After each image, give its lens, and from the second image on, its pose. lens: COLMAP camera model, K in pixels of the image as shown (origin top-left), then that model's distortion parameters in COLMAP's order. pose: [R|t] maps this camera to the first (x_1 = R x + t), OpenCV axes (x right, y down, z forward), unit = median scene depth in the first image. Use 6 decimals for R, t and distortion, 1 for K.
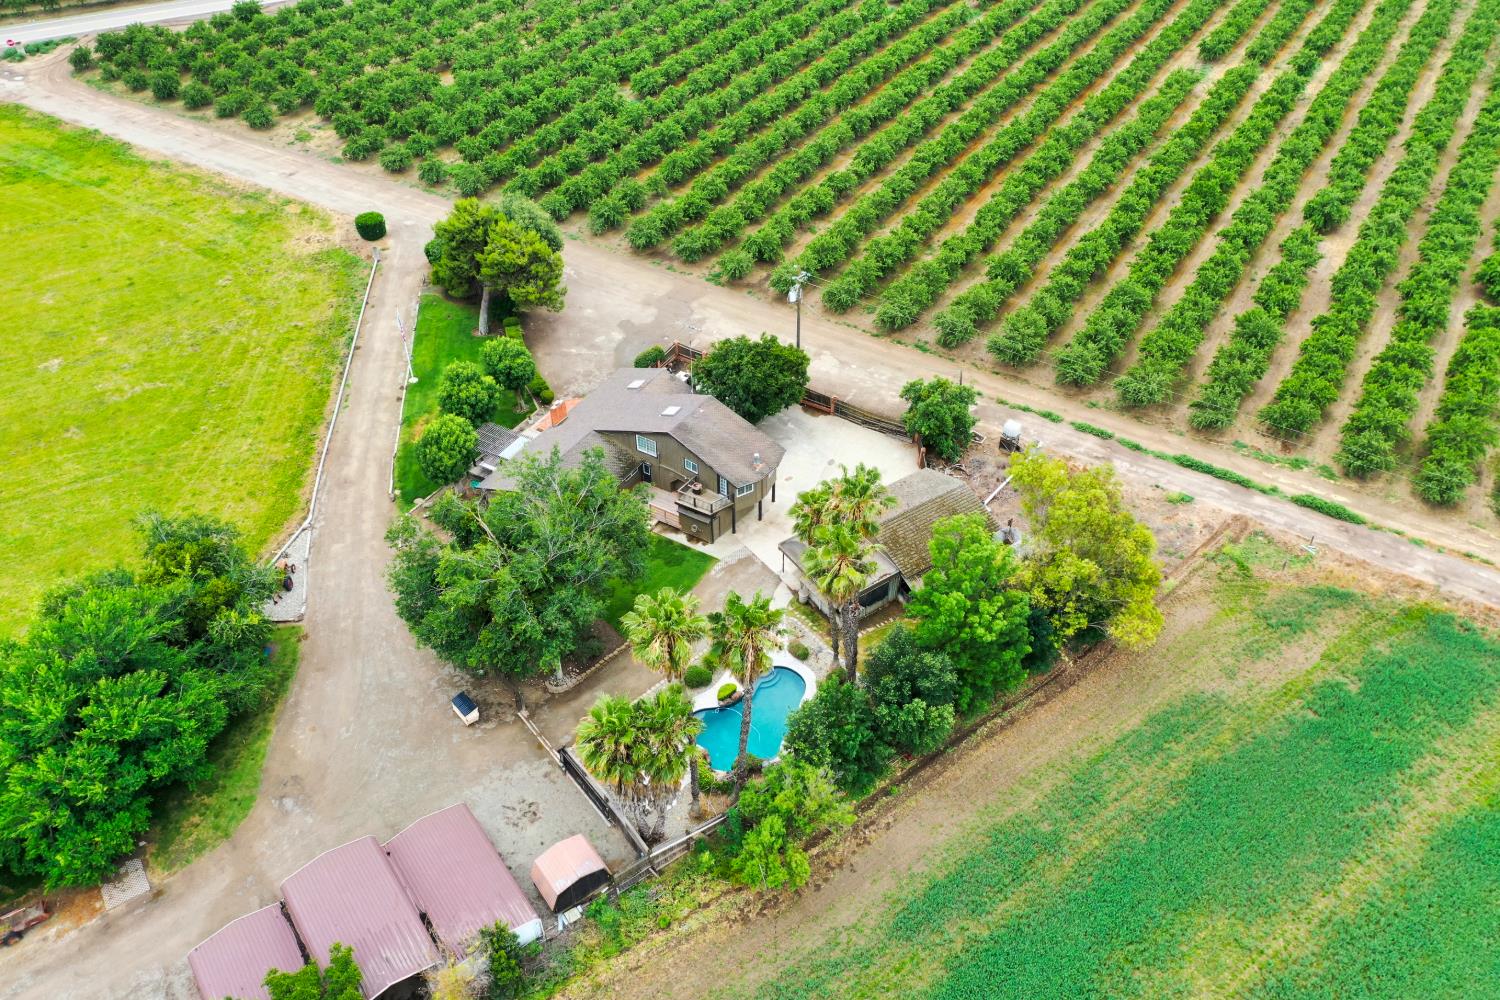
lens RADIAL K [[1180.5, 0, 746.8], [0, 1180.5, 506.8], [0, 0, 1]] dist [0.006962, 0.009848]
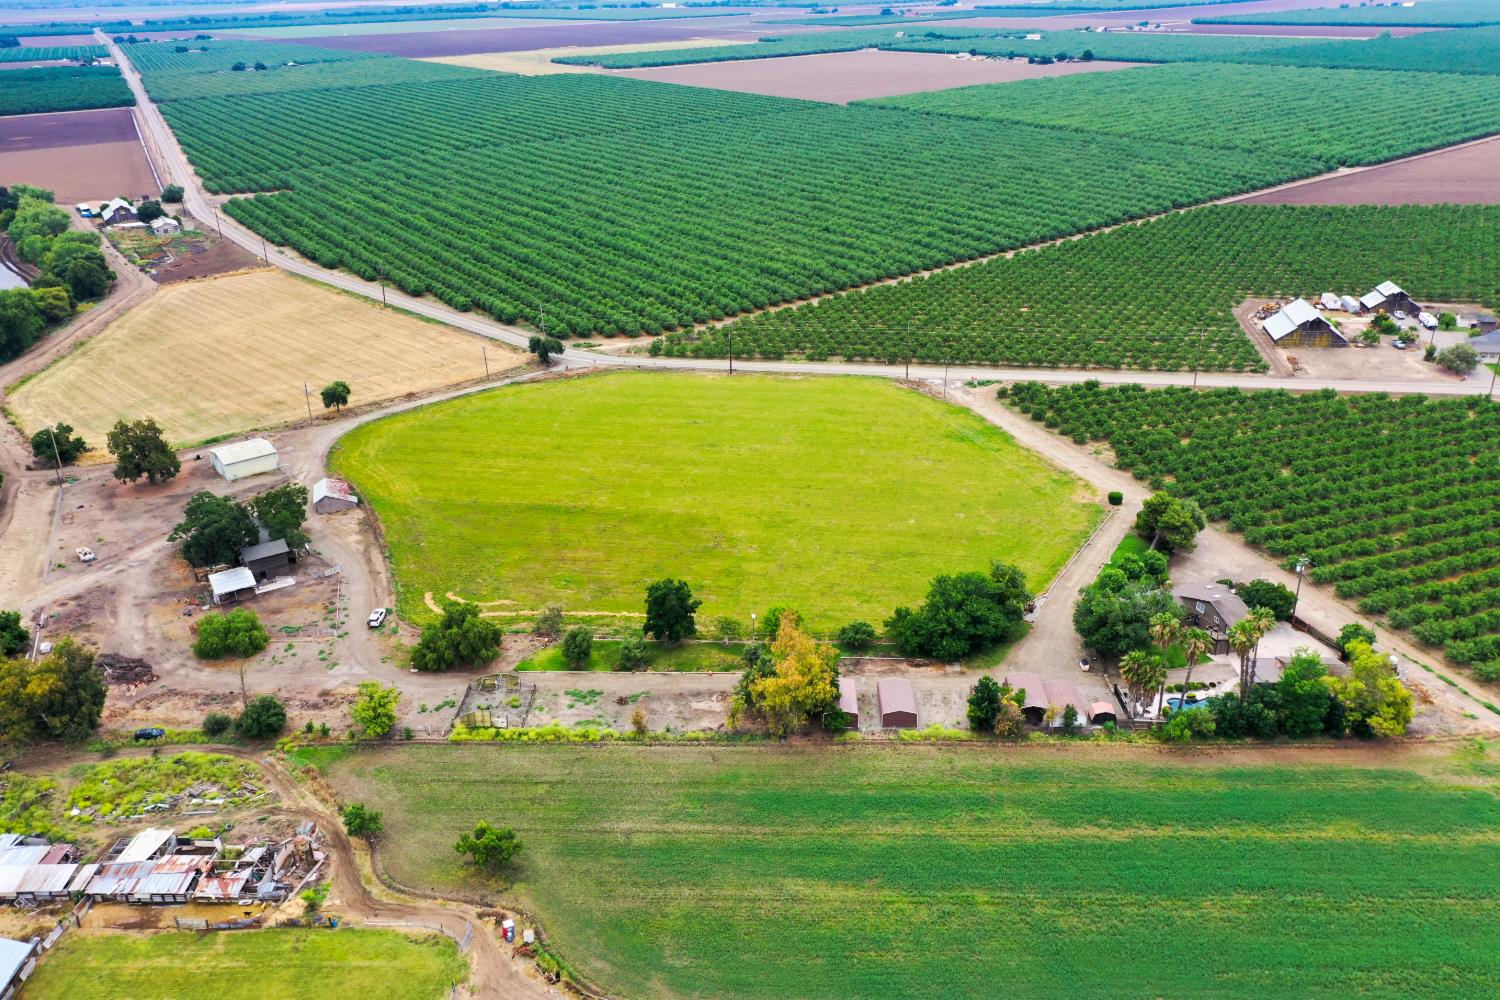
lens RADIAL K [[1180.5, 0, 746.8], [0, 1180.5, 506.8], [0, 0, 1]] dist [0.006962, 0.009848]
pose [[0.785026, 0.245995, -0.568524, 0.400691], [-0.391813, 0.908044, -0.148118, 0.380999], [0.479809, 0.339032, 0.809222, -1.099956]]
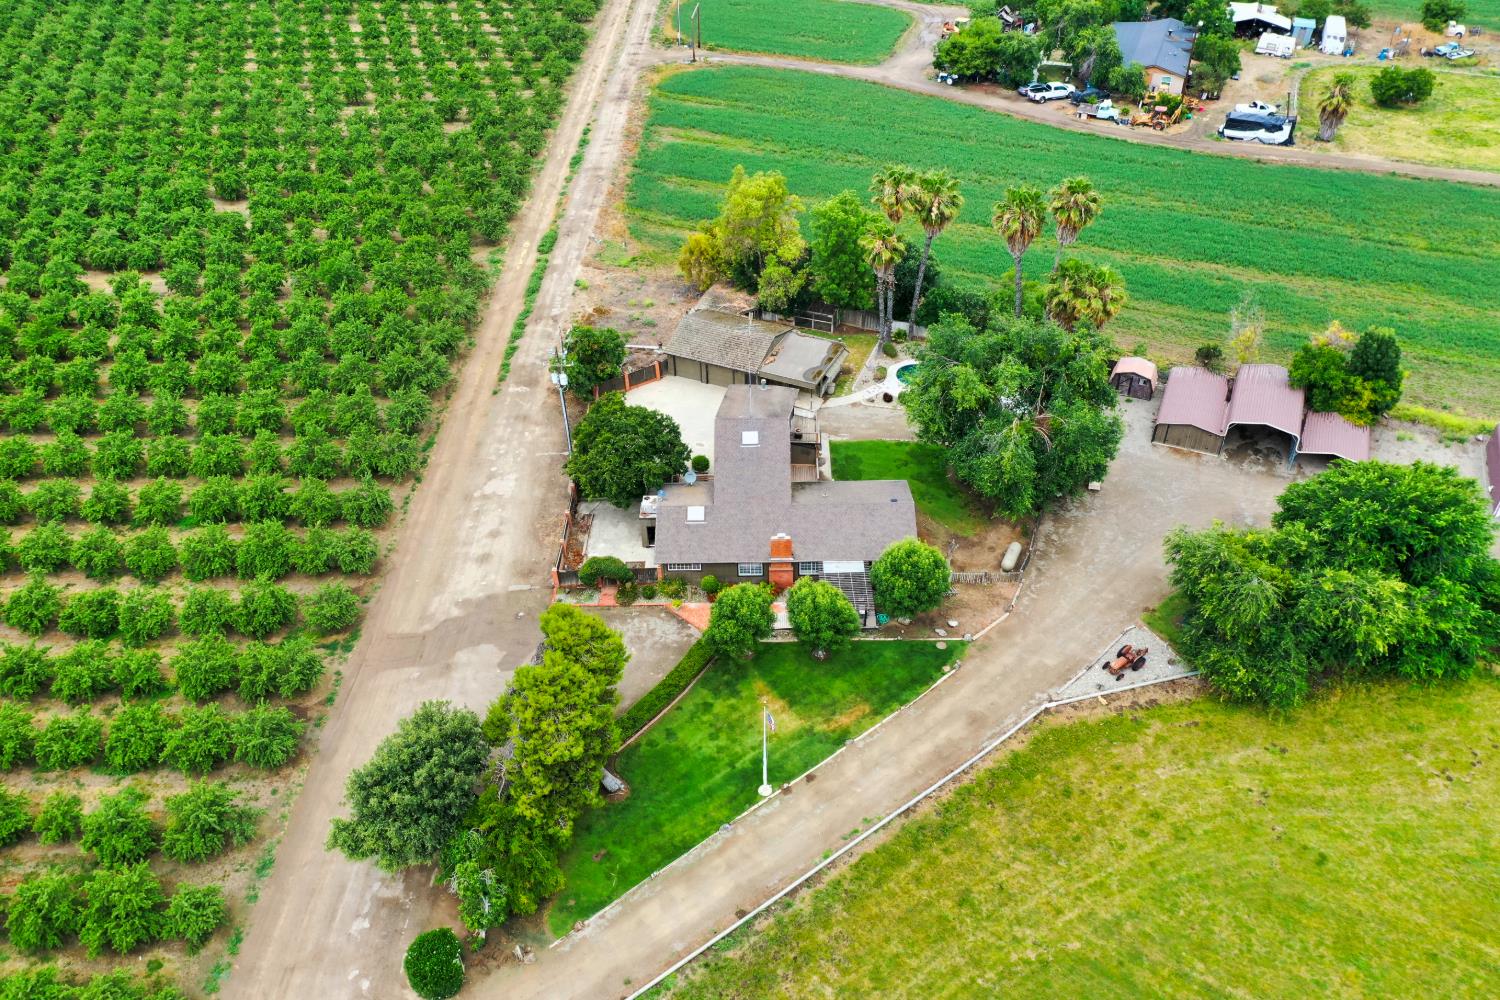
lens RADIAL K [[1180.5, 0, 746.8], [0, 1180.5, 506.8], [0, 0, 1]] dist [0.006962, 0.009848]
pose [[-0.514437, -0.527450, 0.676129, -0.655957], [0.579713, 0.367090, 0.727446, -0.672813], [-0.631892, 0.766186, 0.116925, 0.809751]]
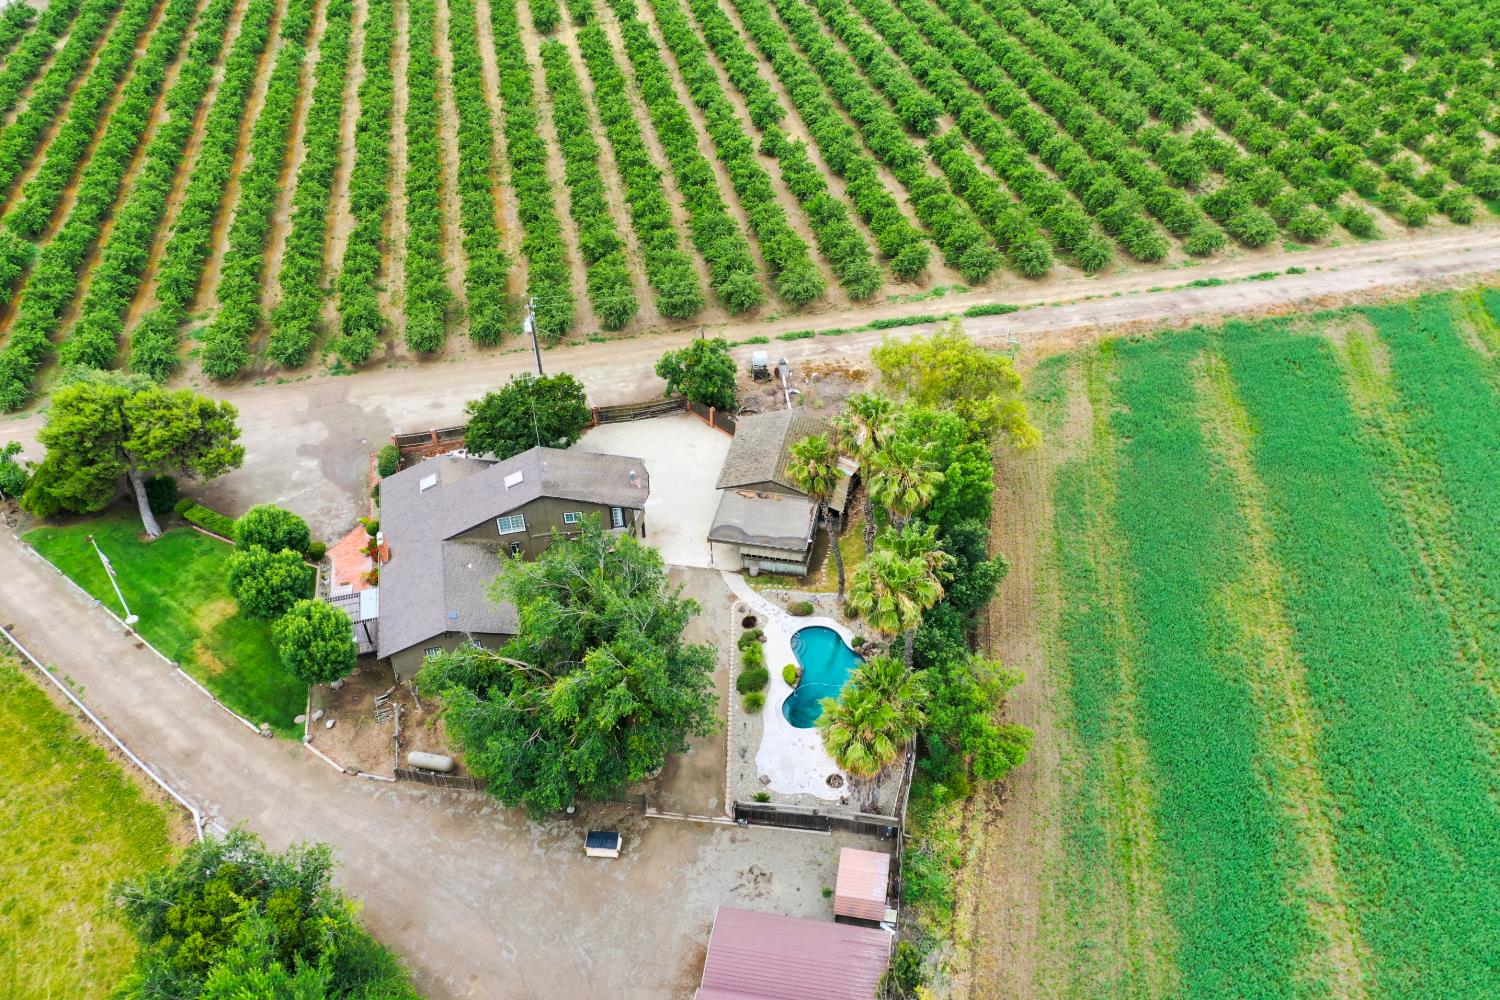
lens RADIAL K [[1180.5, 0, 746.8], [0, 1180.5, 506.8], [0, 0, 1]] dist [0.006962, 0.009848]
pose [[0.714536, -0.459077, 0.527907, -0.374479], [0.468118, 0.874510, 0.126878, -0.082010], [-0.519907, 0.156464, 0.839771, 0.118186]]
